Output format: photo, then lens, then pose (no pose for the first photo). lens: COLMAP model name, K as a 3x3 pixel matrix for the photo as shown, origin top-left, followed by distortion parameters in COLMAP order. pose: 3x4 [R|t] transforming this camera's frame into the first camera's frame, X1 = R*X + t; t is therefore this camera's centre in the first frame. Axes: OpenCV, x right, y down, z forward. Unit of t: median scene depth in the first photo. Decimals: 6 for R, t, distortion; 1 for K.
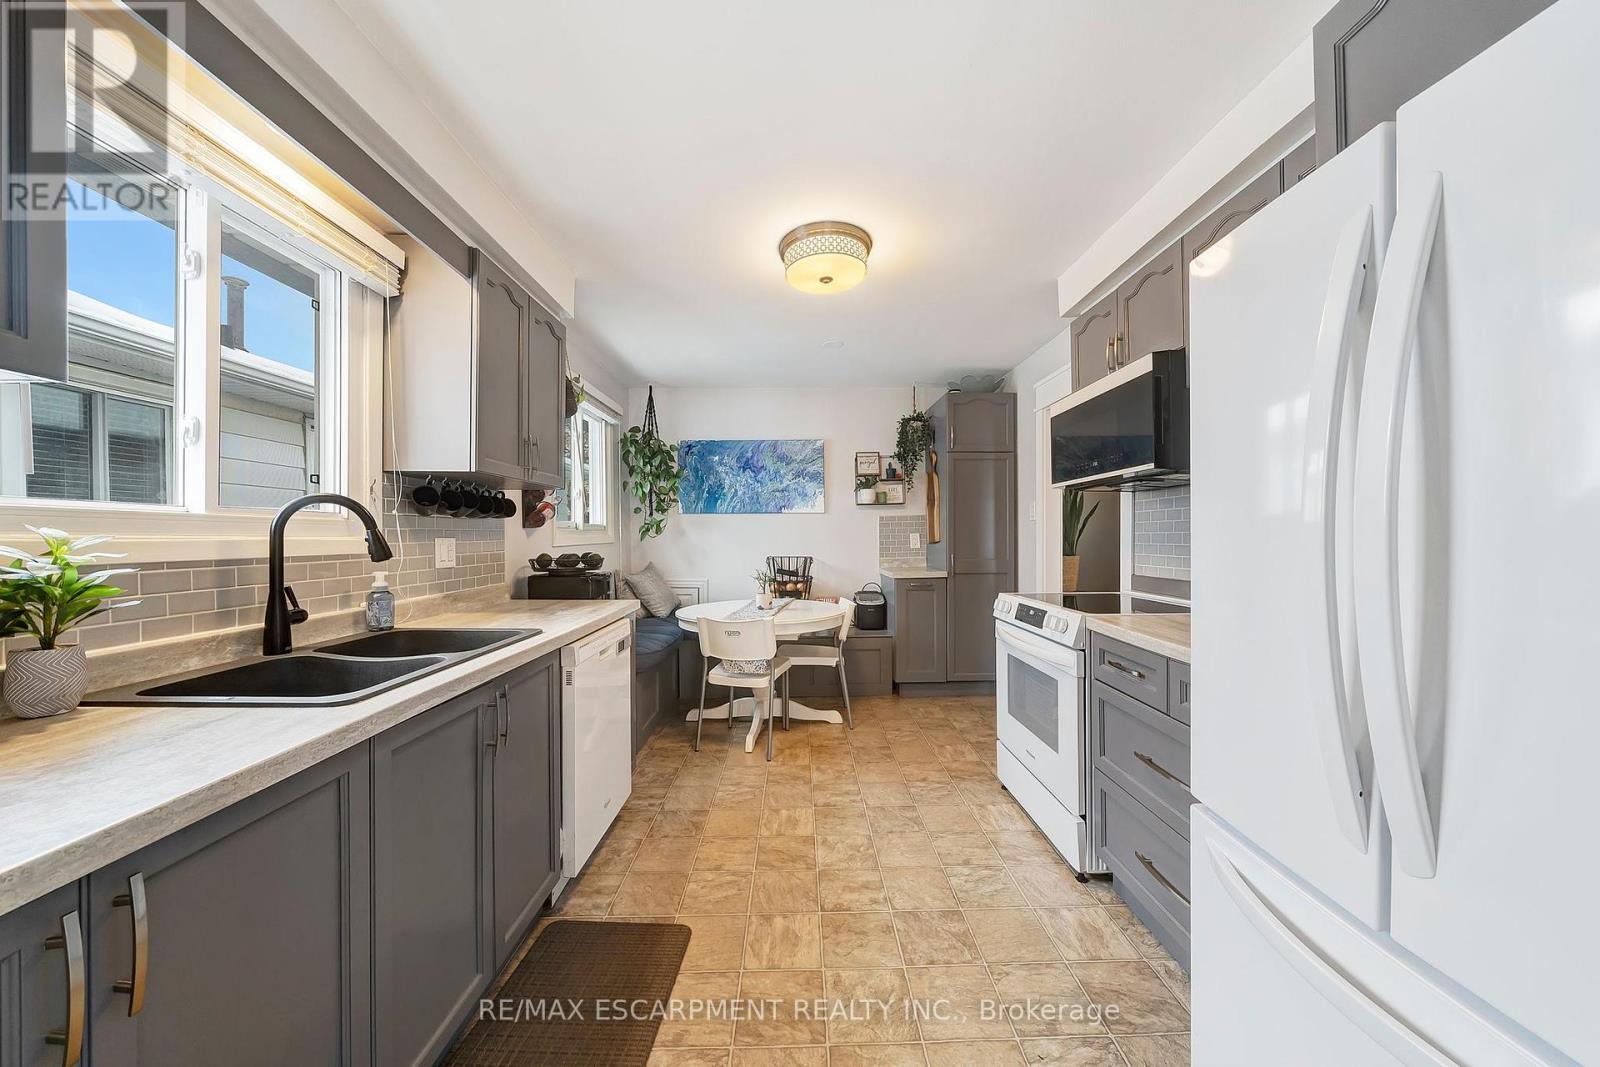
lens RADIAL K [[561.1, 0, 796.4], [0, 561.1, 535.1], [0, 0, 1]] dist [-0.007788, 0.000340]
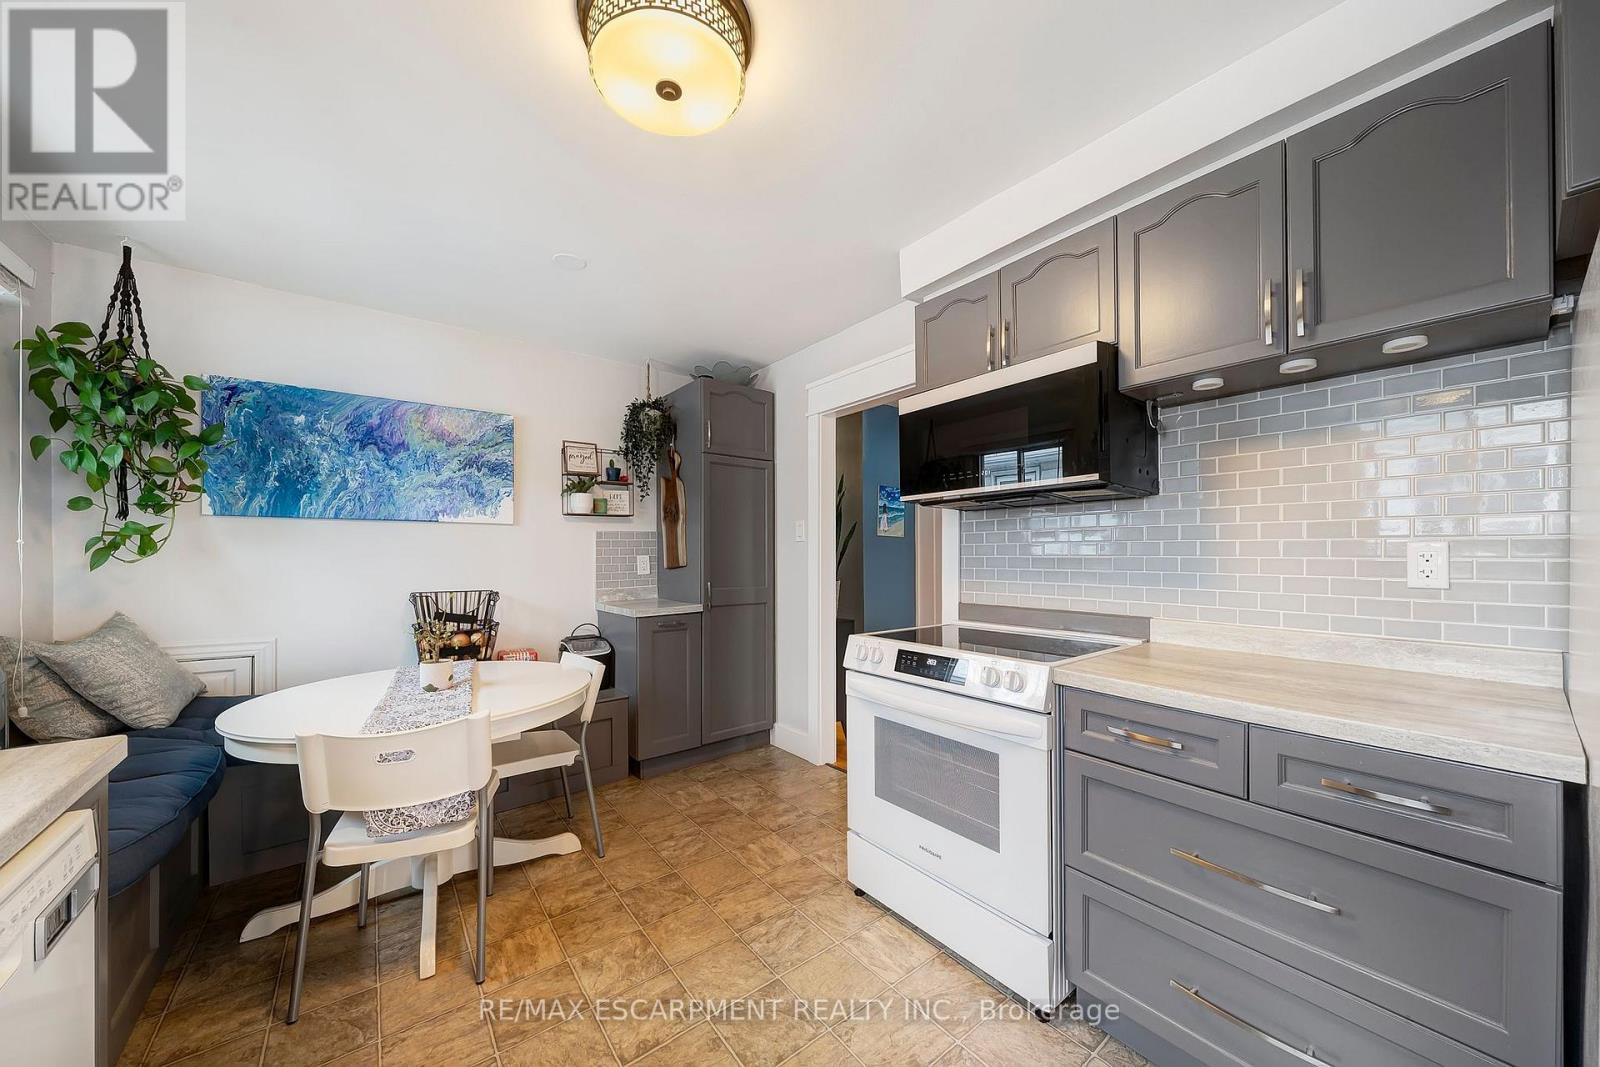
lens RADIAL K [[561.1, 0, 800.6], [0, 561.1, 550.5], [0, 0, 1]] dist [-0.007788, 0.000340]
pose [[0.786424, 0.009103, 0.617620, -0.099109], [-0.002323, 0.999928, -0.011779, -0.001300], [-0.617682, 0.007828, 0.786389, 0.277403]]
